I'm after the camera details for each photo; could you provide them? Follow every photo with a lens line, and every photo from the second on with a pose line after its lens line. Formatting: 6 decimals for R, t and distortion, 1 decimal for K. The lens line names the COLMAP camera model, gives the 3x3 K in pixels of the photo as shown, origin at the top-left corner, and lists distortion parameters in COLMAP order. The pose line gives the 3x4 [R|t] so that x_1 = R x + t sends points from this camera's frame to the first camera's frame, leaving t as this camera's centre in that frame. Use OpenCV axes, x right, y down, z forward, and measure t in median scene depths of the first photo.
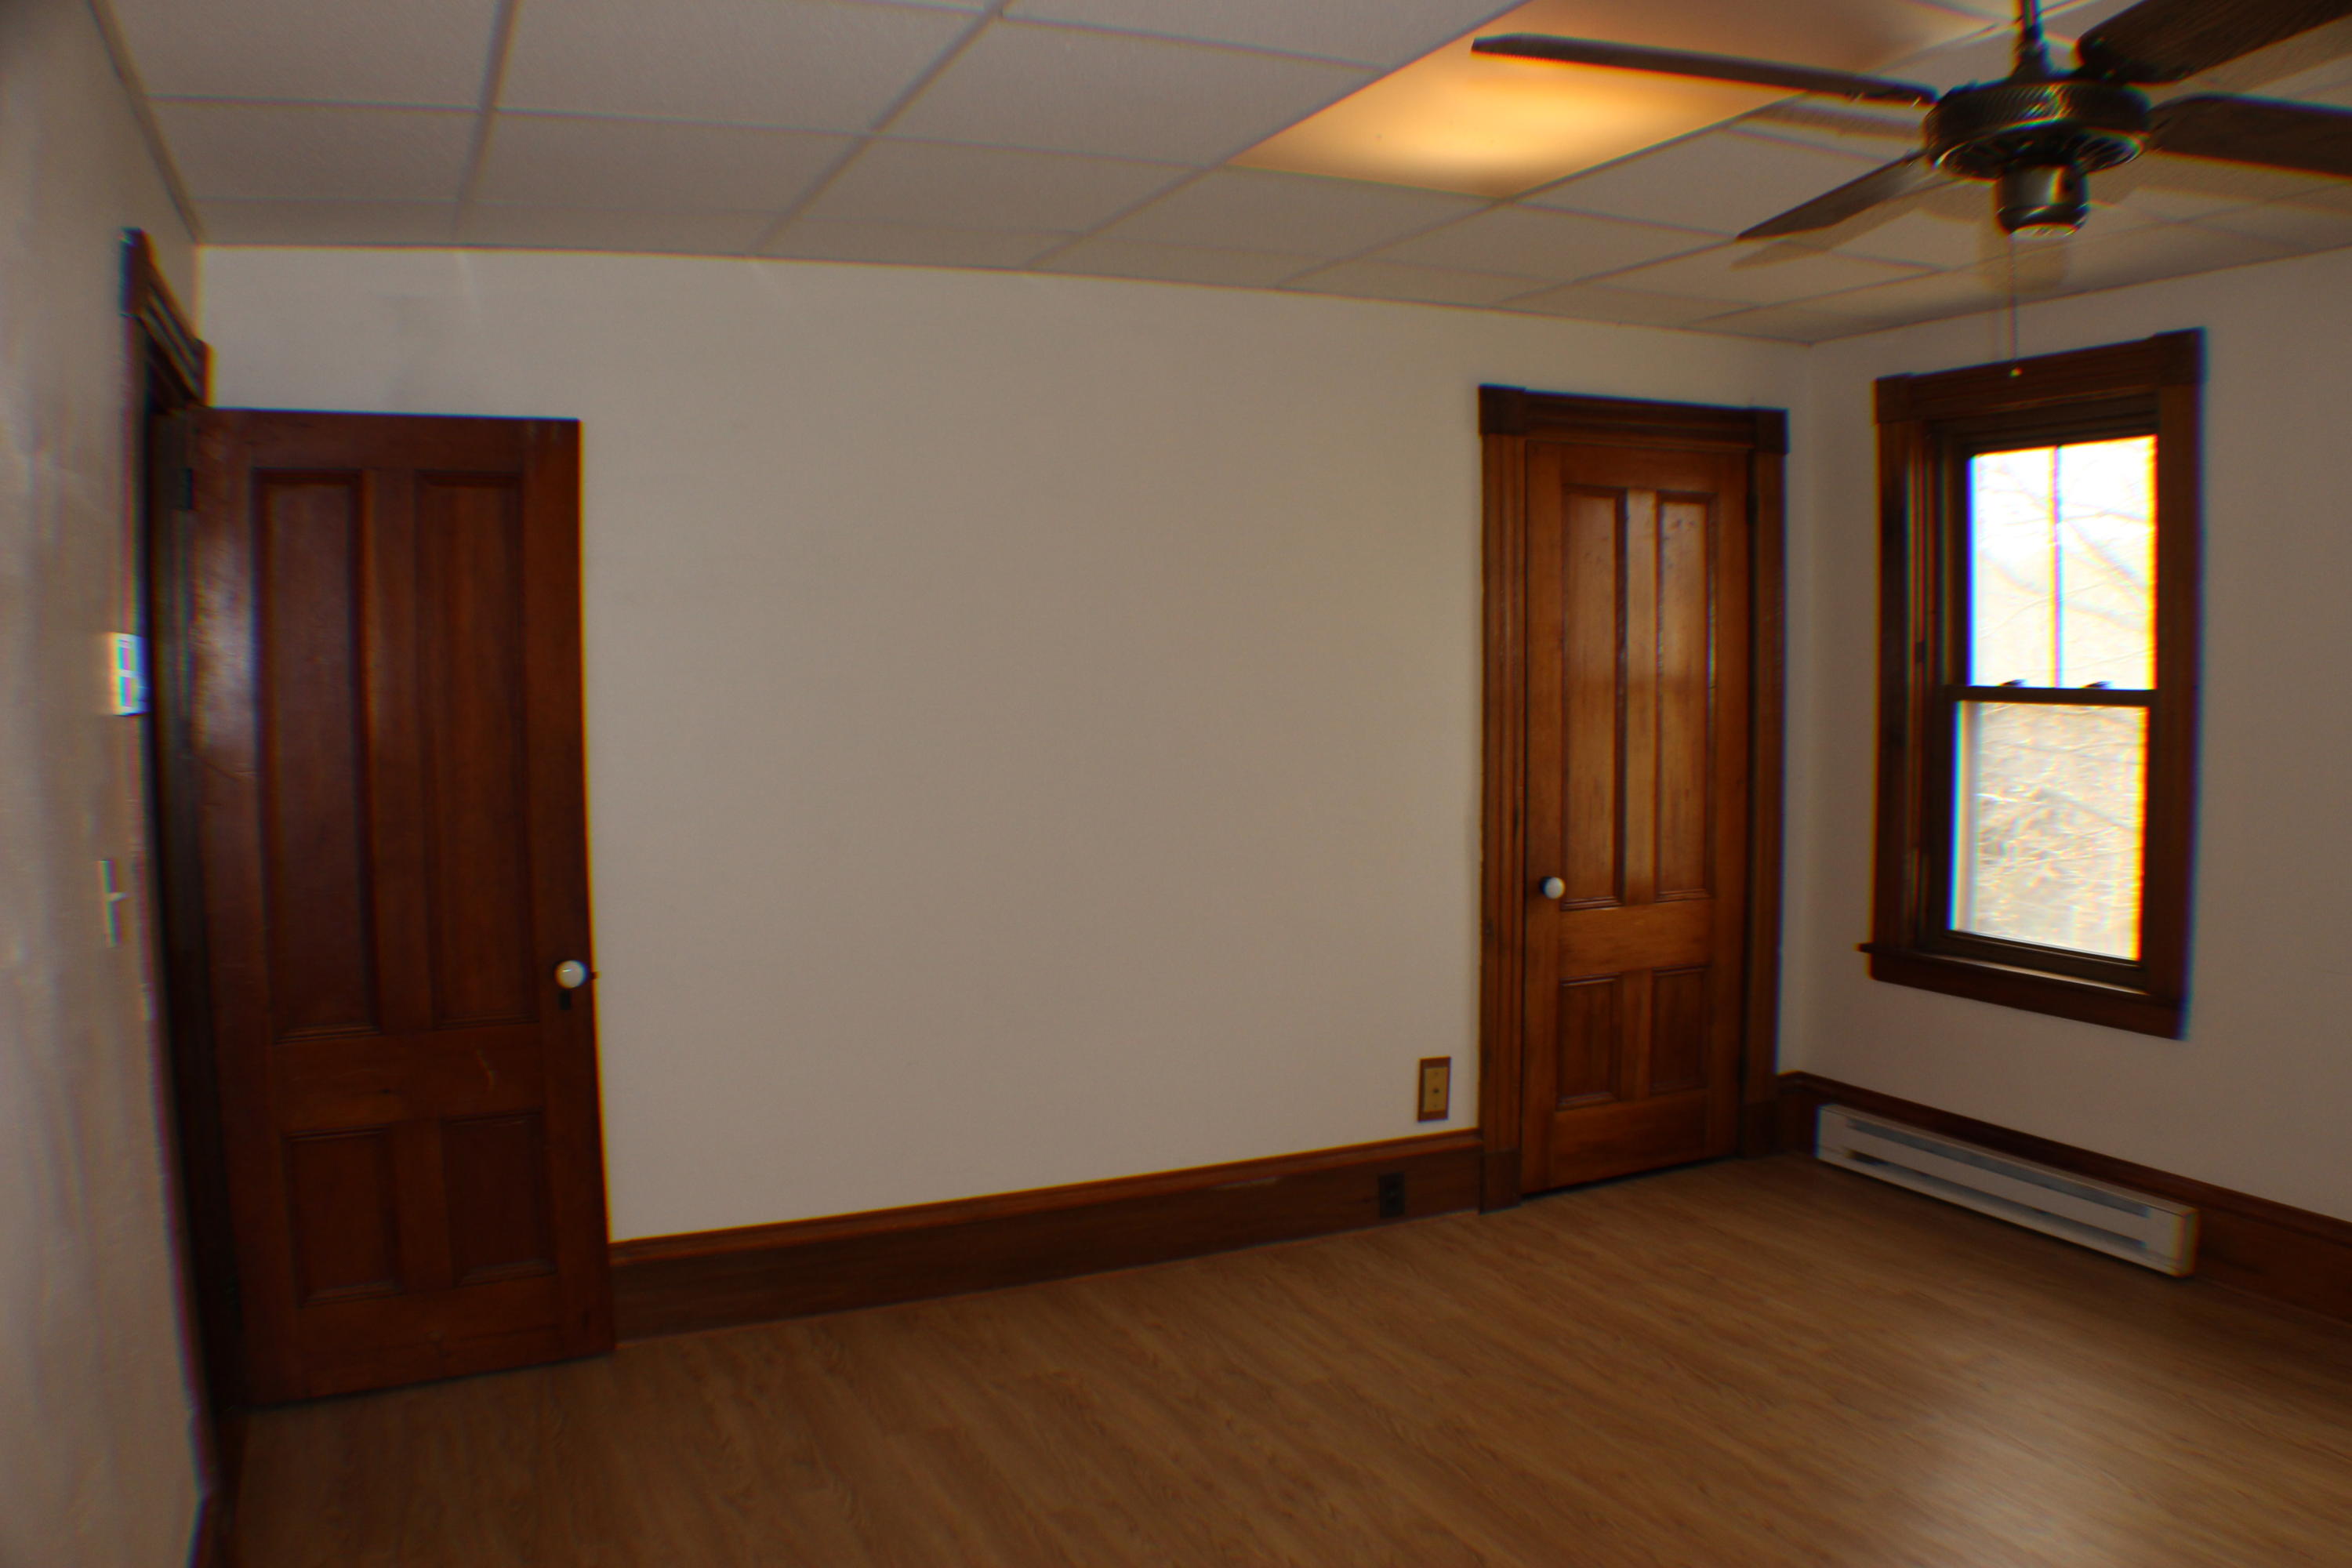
lens RADIAL K [[1812.5, 0, 1176.0], [0, 1812.5, 784.0], [0, 0, 1]] dist [-0.272549, 0.120528]
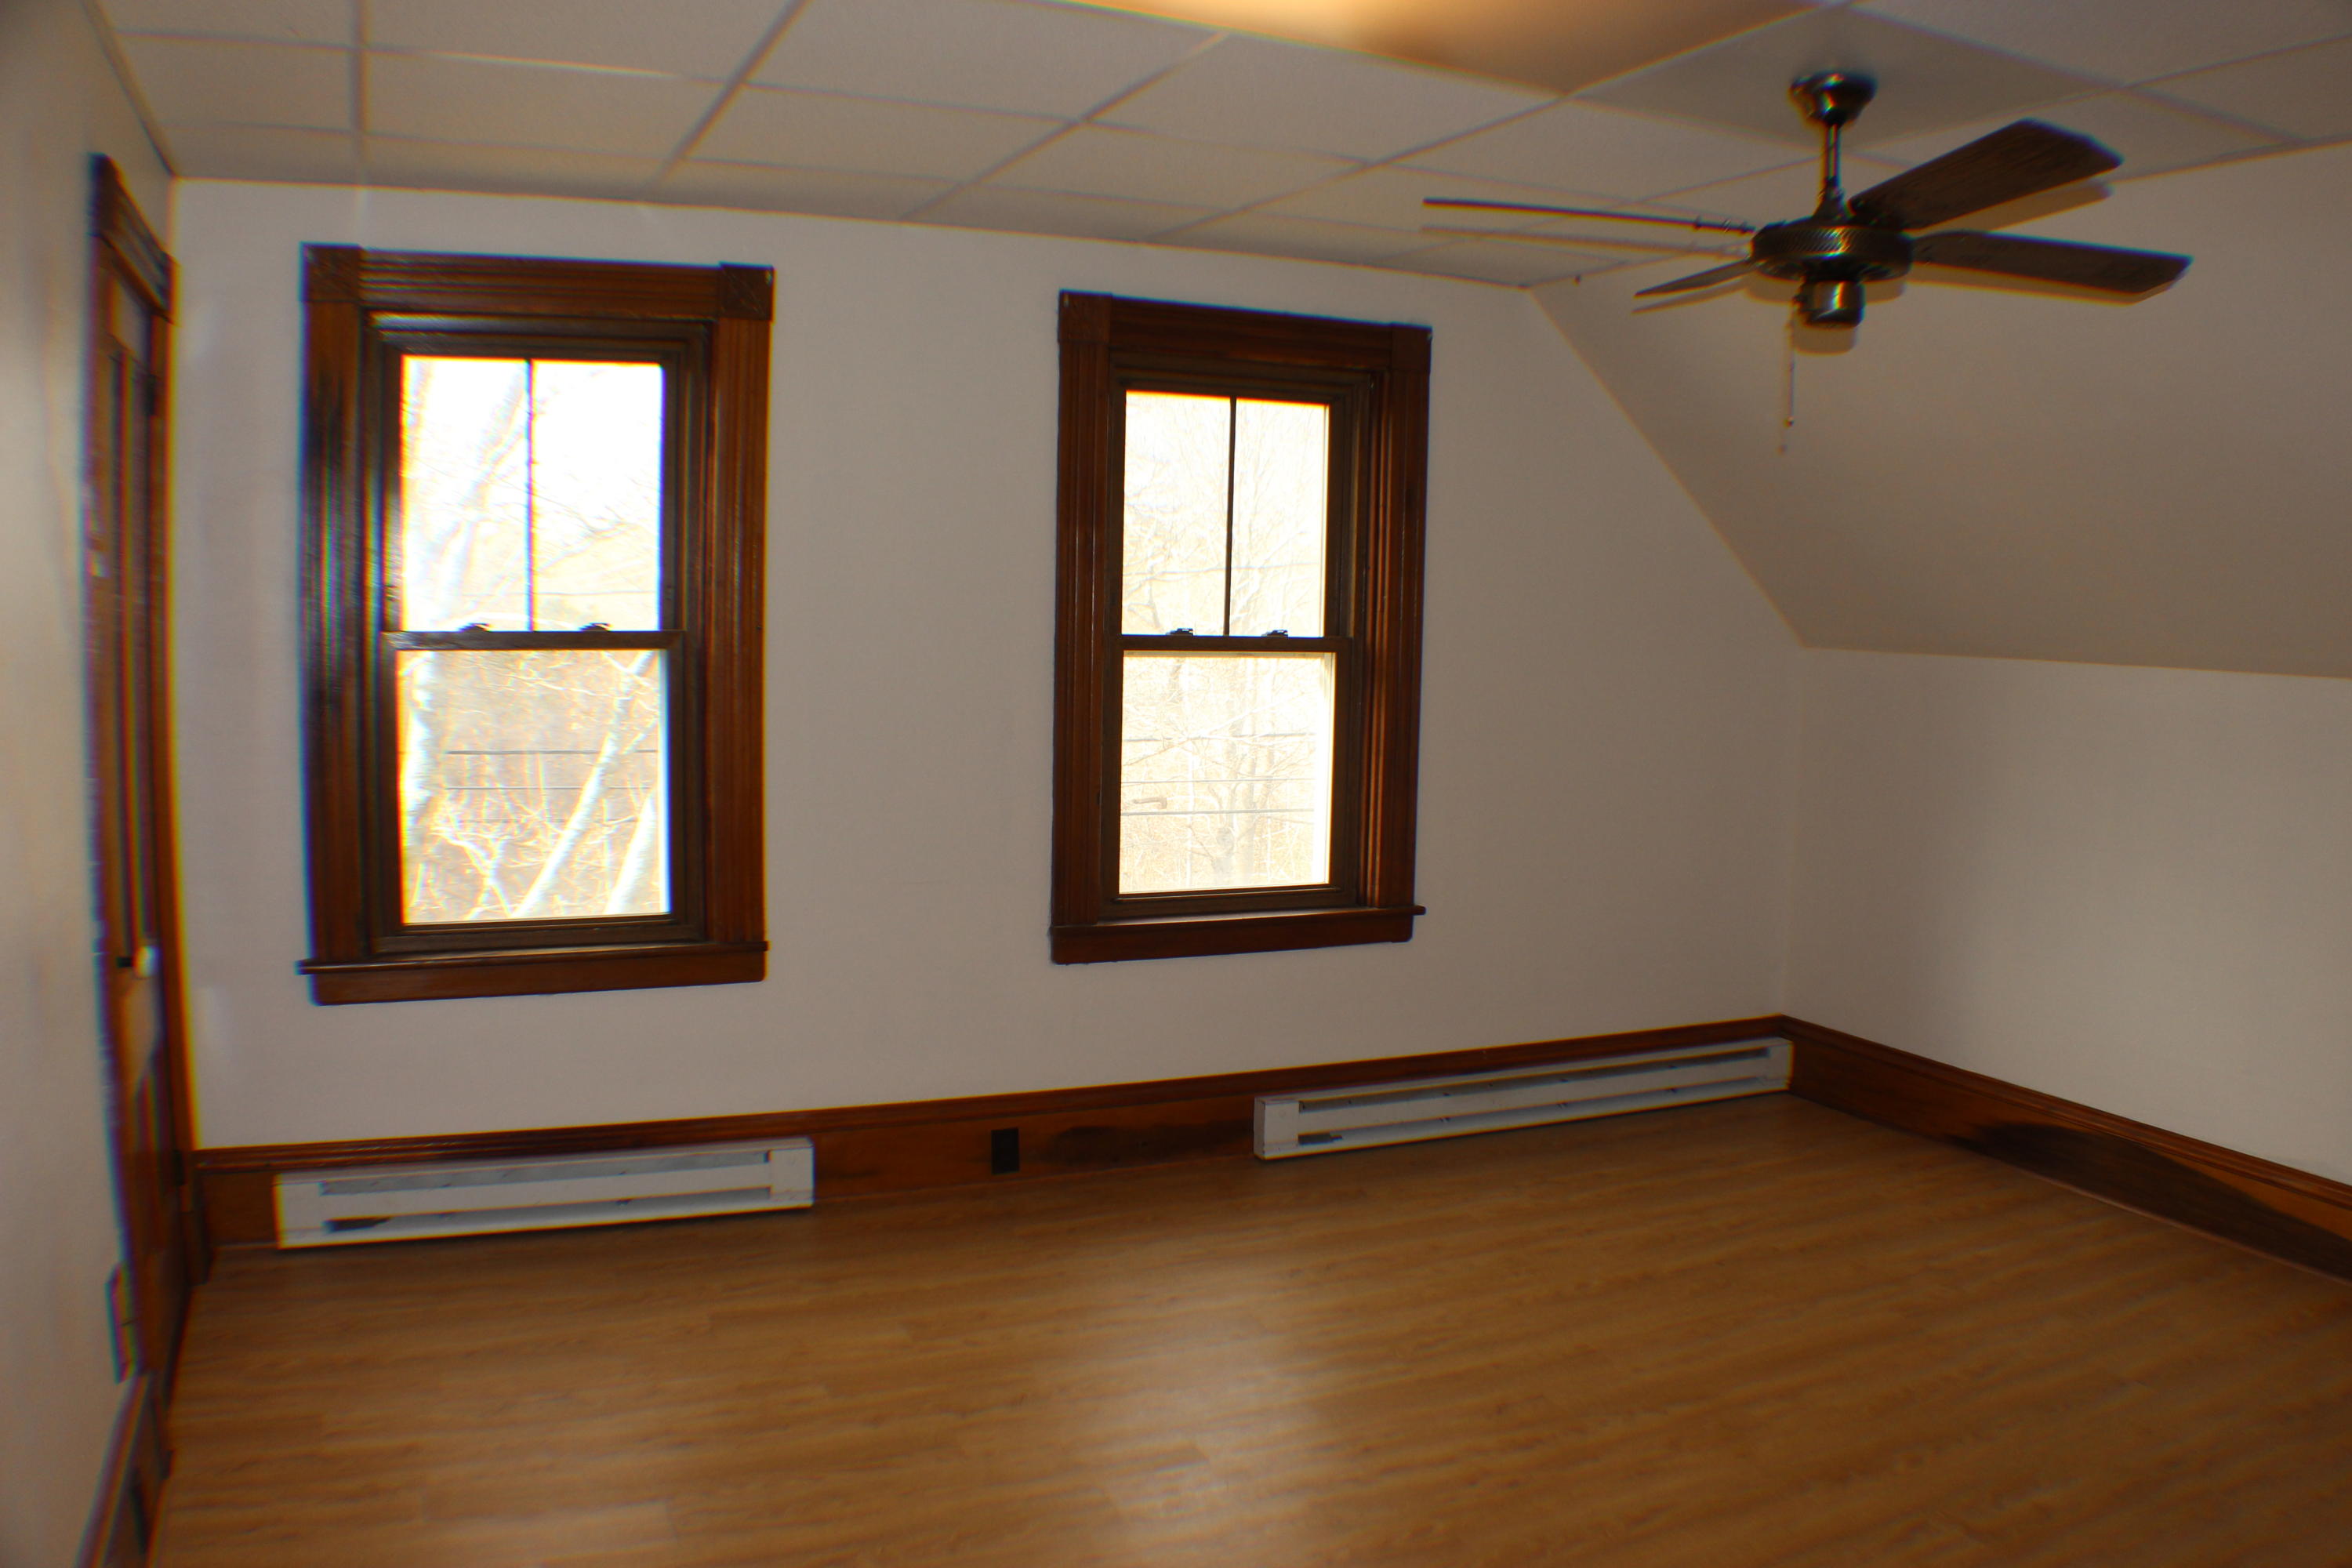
lens RADIAL K [[1812.5, 0, 1176.0], [0, 1812.5, 784.0], [0, 0, 1]] dist [-0.272549, 0.120528]
pose [[-0.019920, -0.092761, 0.995489, -0.438387], [0.048189, 0.994440, 0.093627, -0.049963], [-0.998640, 0.049837, -0.015339, 0.728446]]
